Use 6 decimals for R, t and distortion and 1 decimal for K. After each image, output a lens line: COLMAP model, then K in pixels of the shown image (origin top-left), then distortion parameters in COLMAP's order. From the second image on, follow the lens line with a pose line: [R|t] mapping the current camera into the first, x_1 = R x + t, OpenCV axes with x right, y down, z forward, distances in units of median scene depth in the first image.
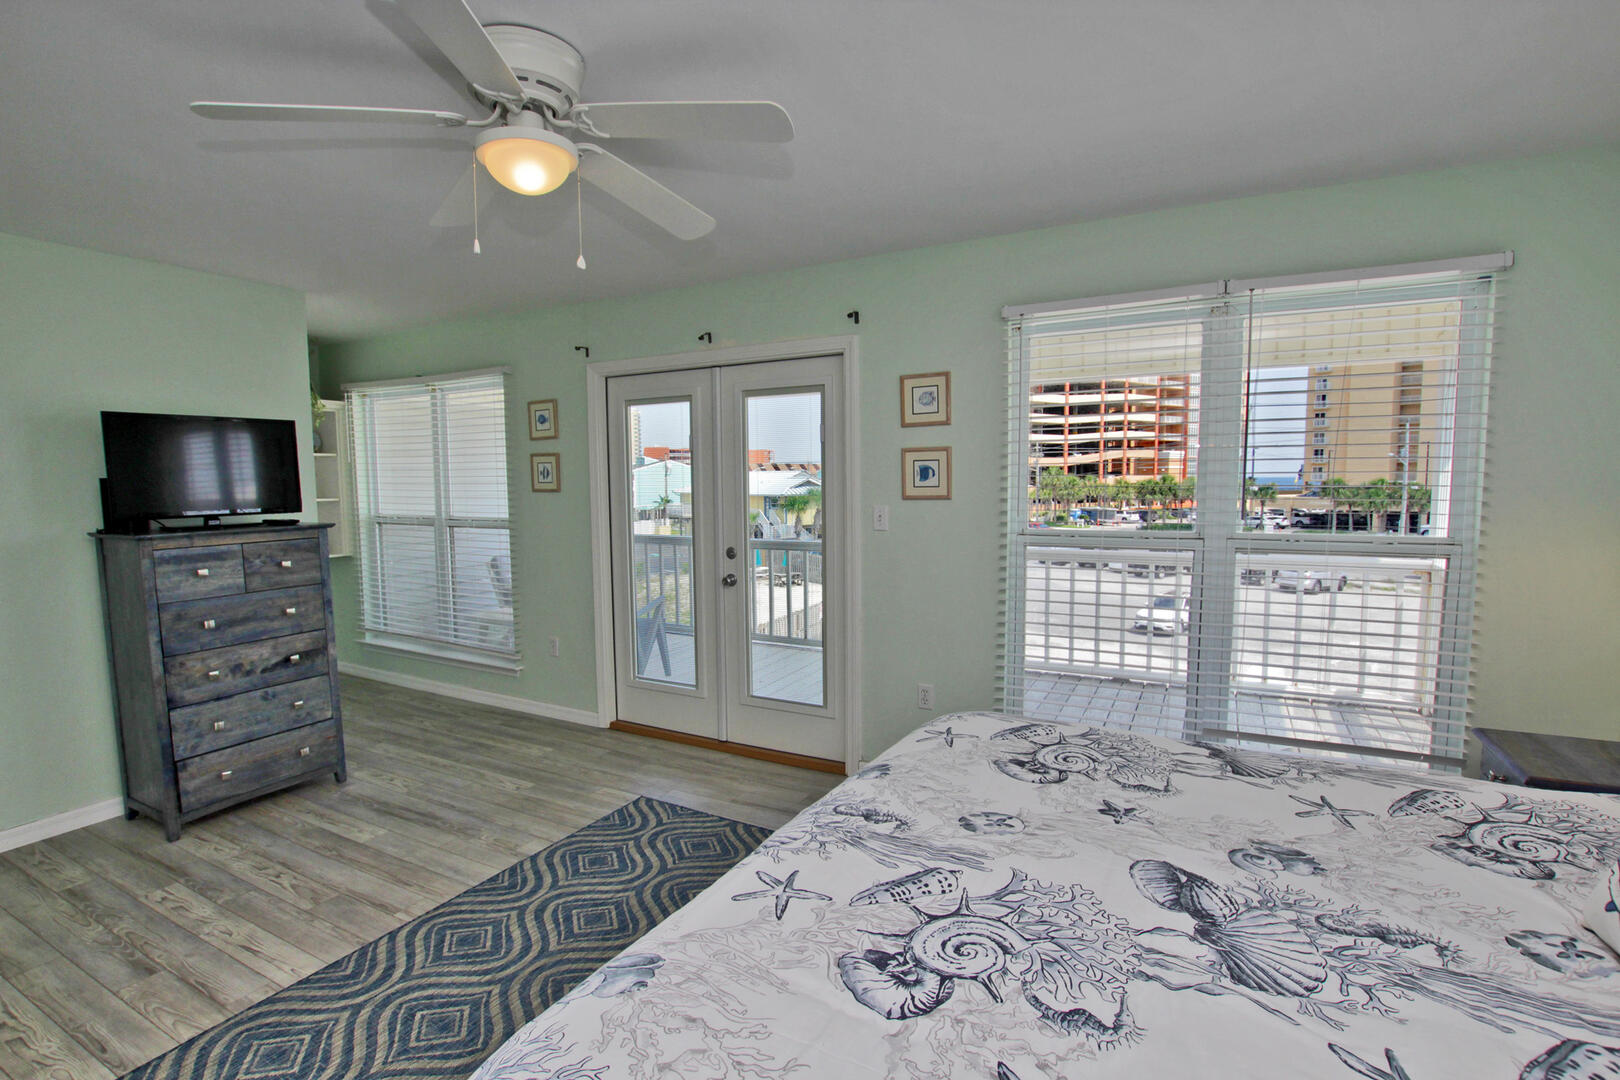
lens RADIAL K [[752.2, 0, 812.6], [0, 752.2, 546.8], [0, 0, 1]] dist [-0.037381, 0.007844]
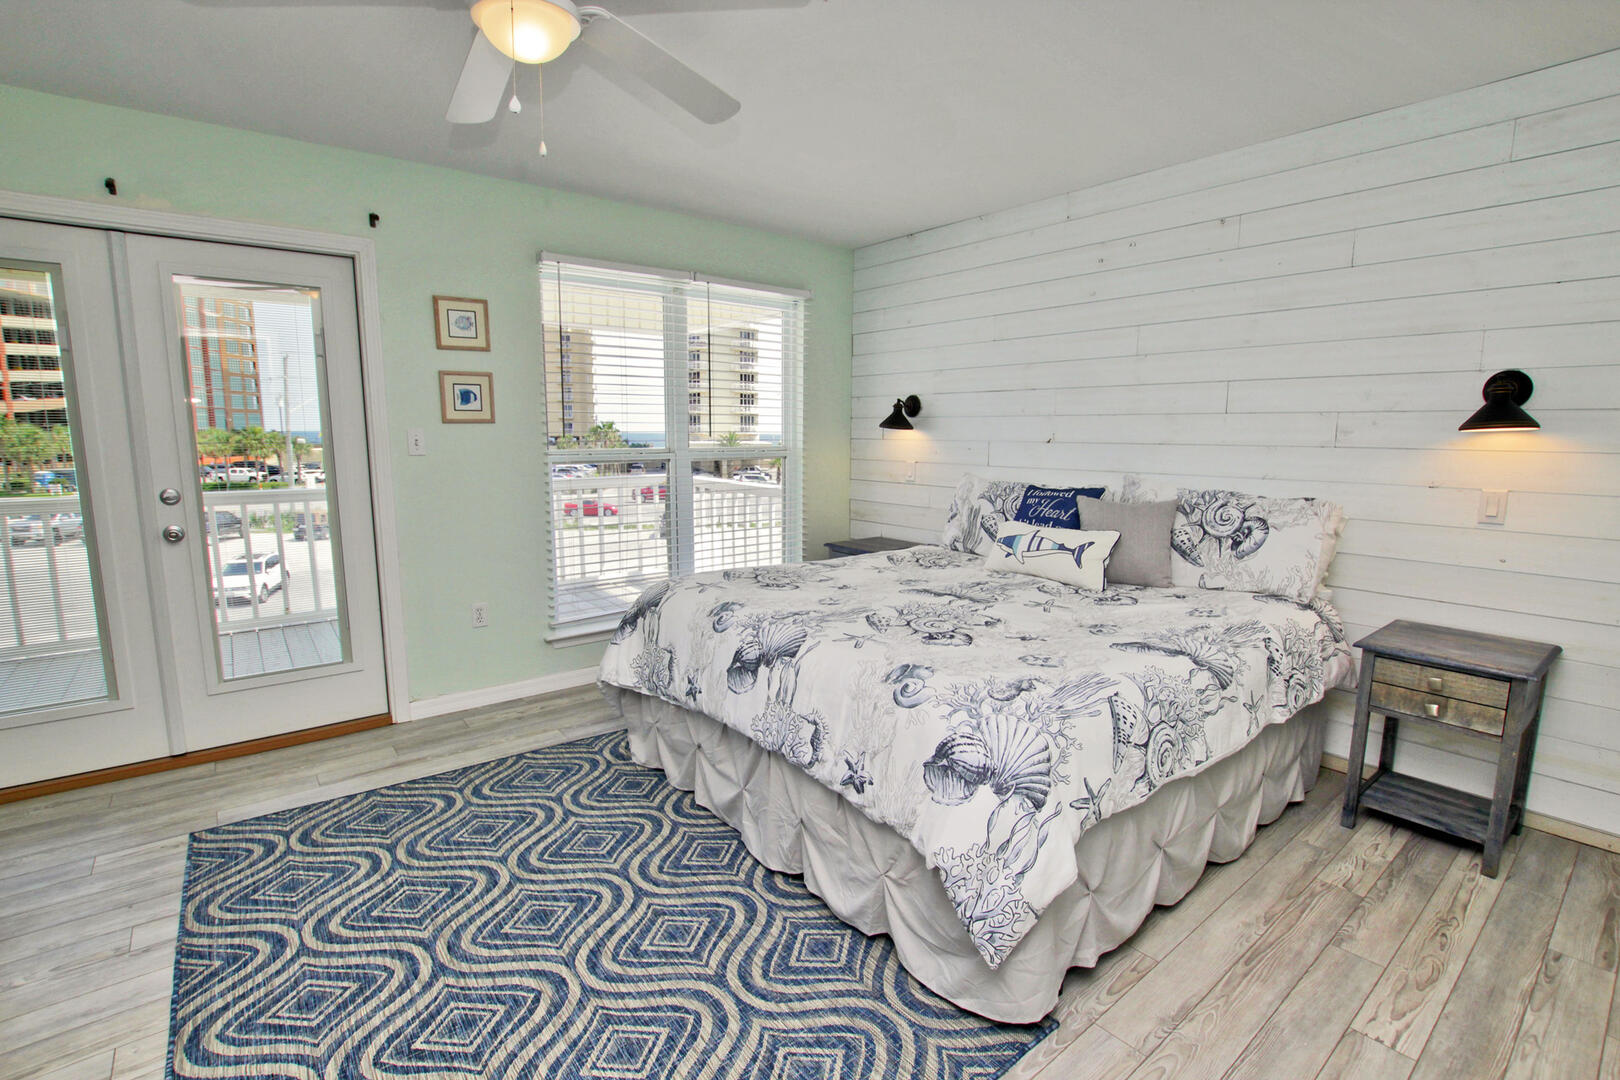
lens RADIAL K [[752.2, 0, 812.6], [0, 752.2, 546.8], [0, 0, 1]] dist [-0.037381, 0.007844]
pose [[0.392044, -0.127780, 0.911029, -0.622916], [0.072146, 0.991527, 0.108024, 0.028769], [-0.917113, 0.023377, 0.397941, 0.171867]]
